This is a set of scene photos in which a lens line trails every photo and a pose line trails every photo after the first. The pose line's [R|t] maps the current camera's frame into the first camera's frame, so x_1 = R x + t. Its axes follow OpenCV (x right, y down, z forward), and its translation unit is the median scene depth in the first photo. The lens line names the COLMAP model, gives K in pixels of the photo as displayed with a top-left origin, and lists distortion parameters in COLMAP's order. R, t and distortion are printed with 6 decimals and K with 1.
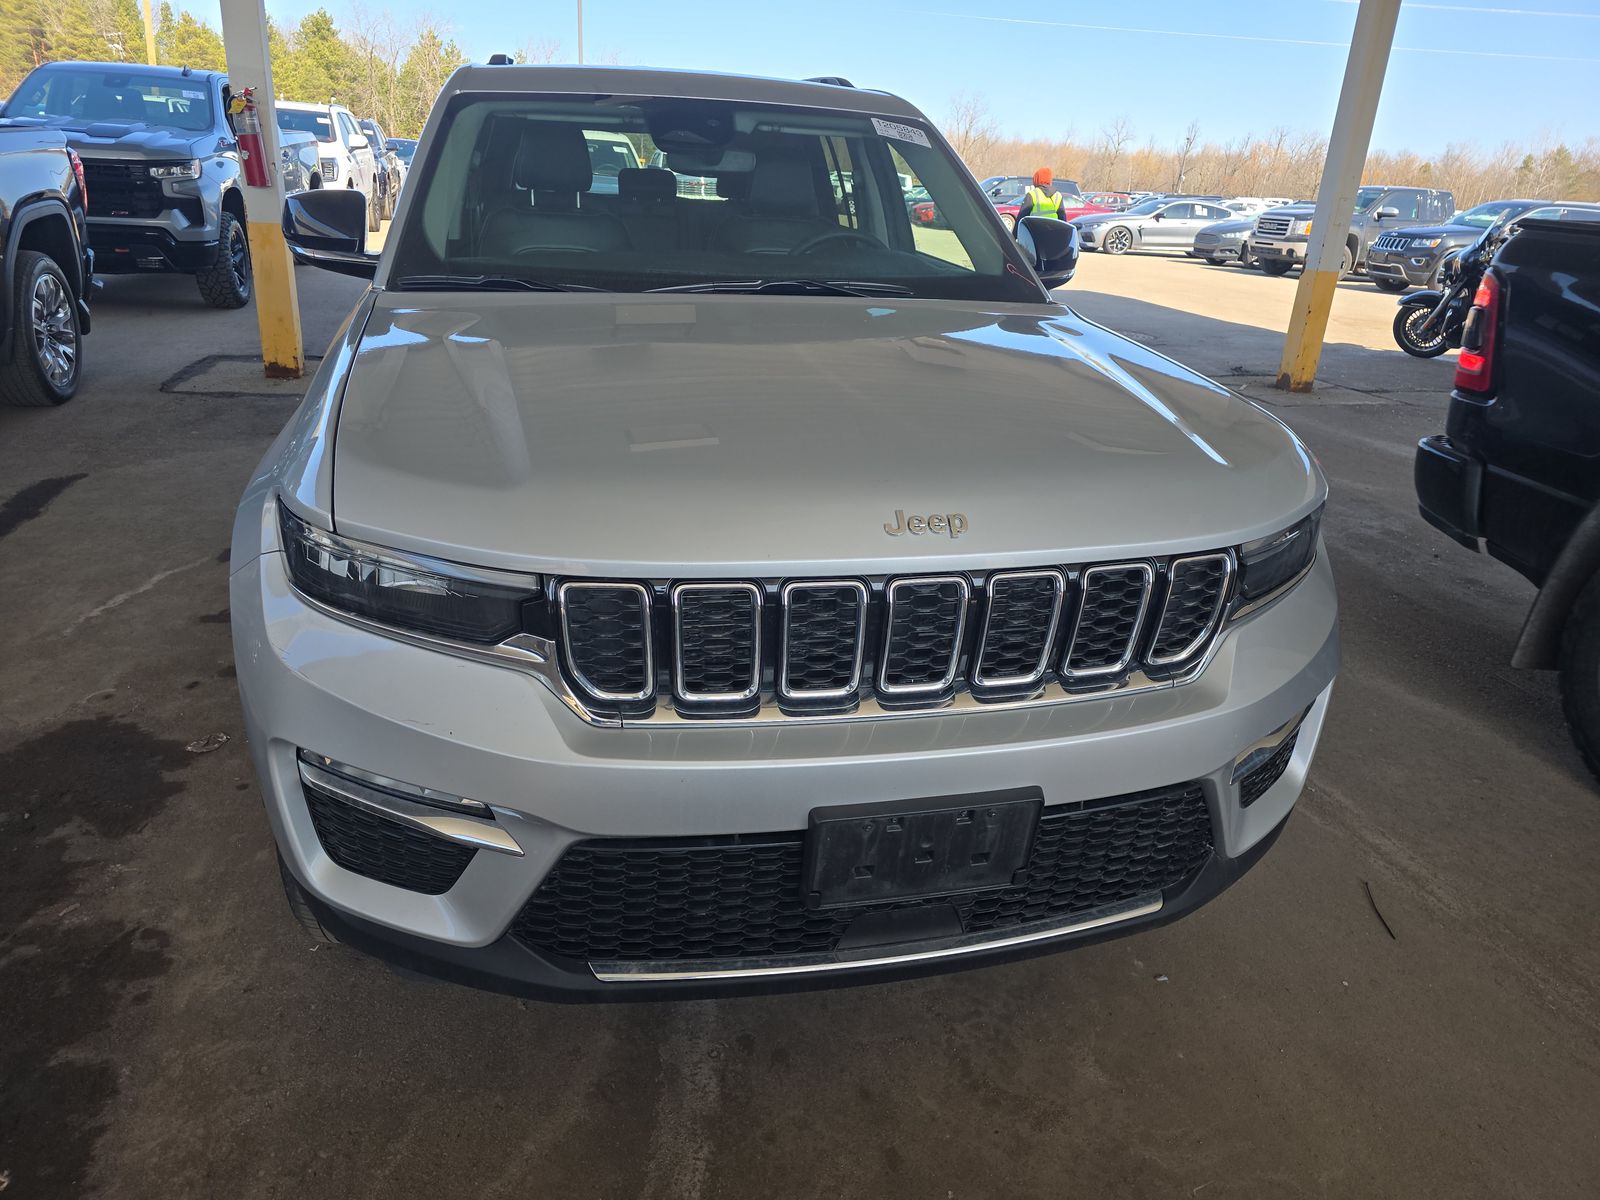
lens RADIAL K [[1072.7, 0, 810.4], [0, 1072.7, 597.5], [0, 0, 1]] dist [0.085326, -0.088494]
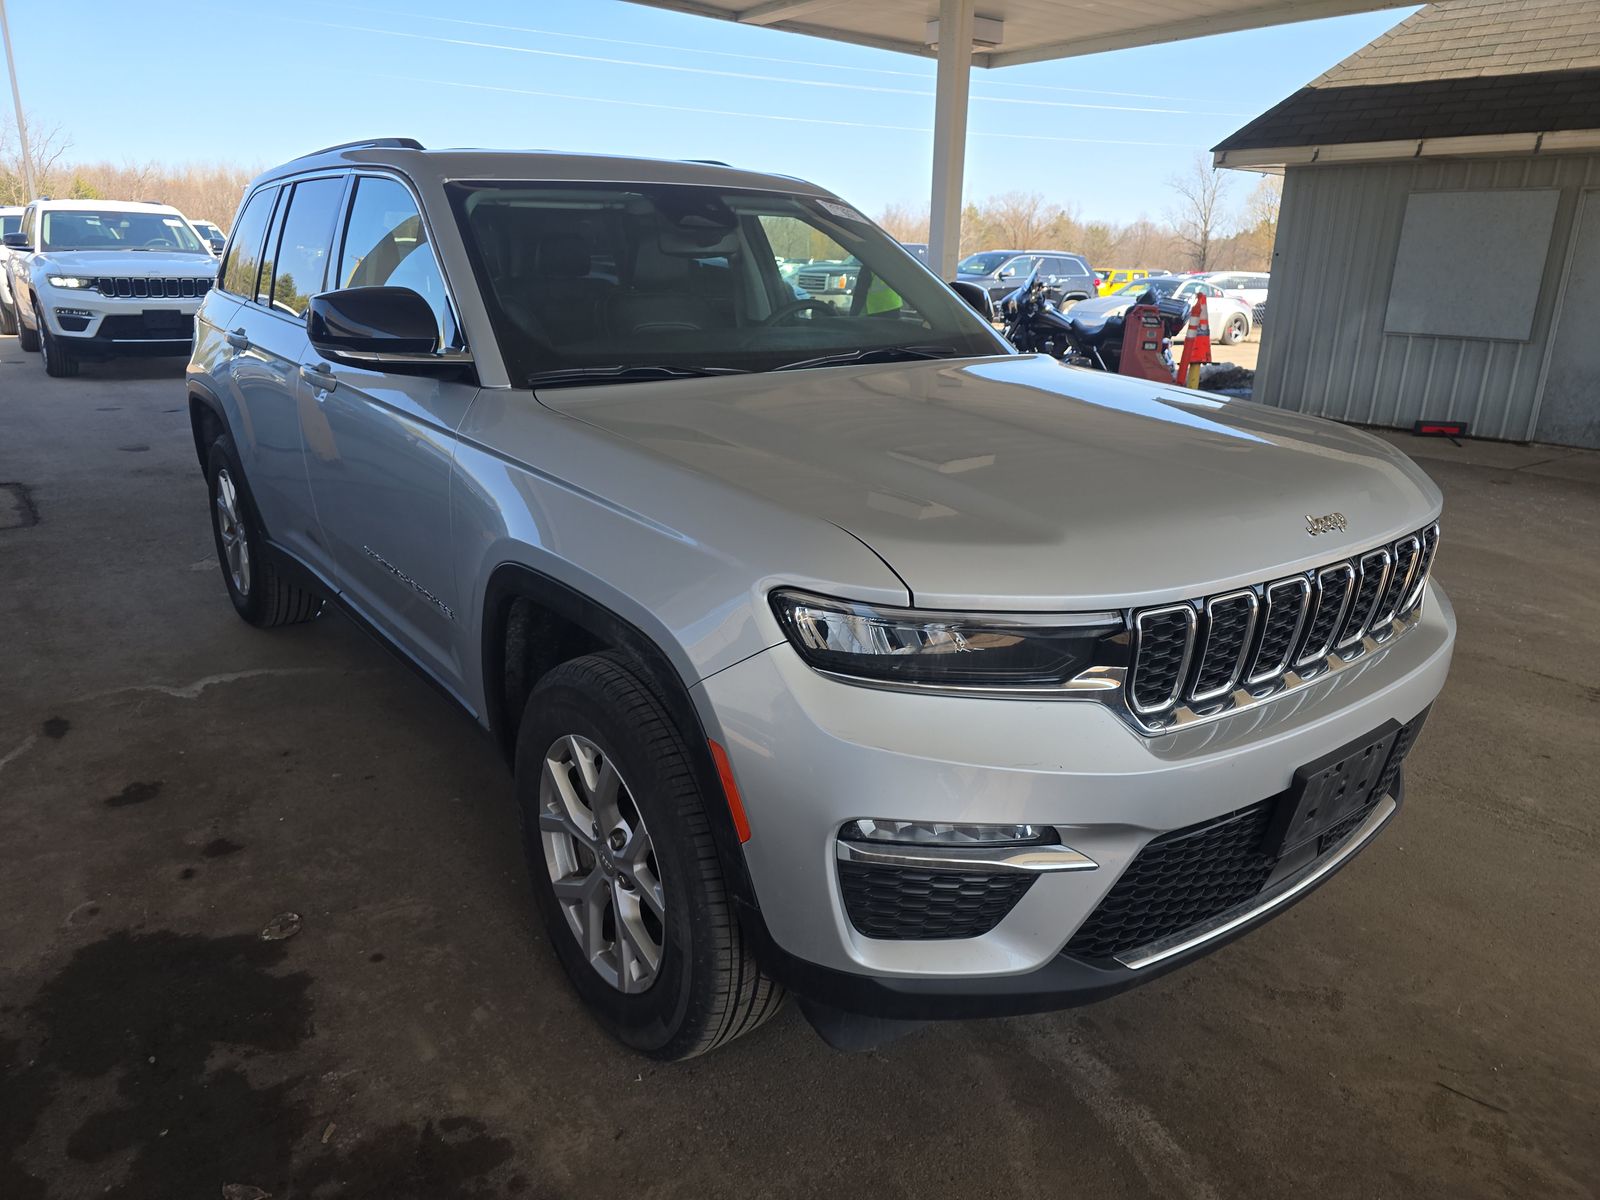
lens RADIAL K [[1072.7, 0, 810.4], [0, 1072.7, 597.5], [0, 0, 1]] dist [0.085326, -0.088494]
pose [[0.907853, -0.156219, 0.389100, -0.747464], [0.175532, 0.984369, -0.014340, -0.056742], [-0.380778, 0.081318, 0.921084, 0.053843]]
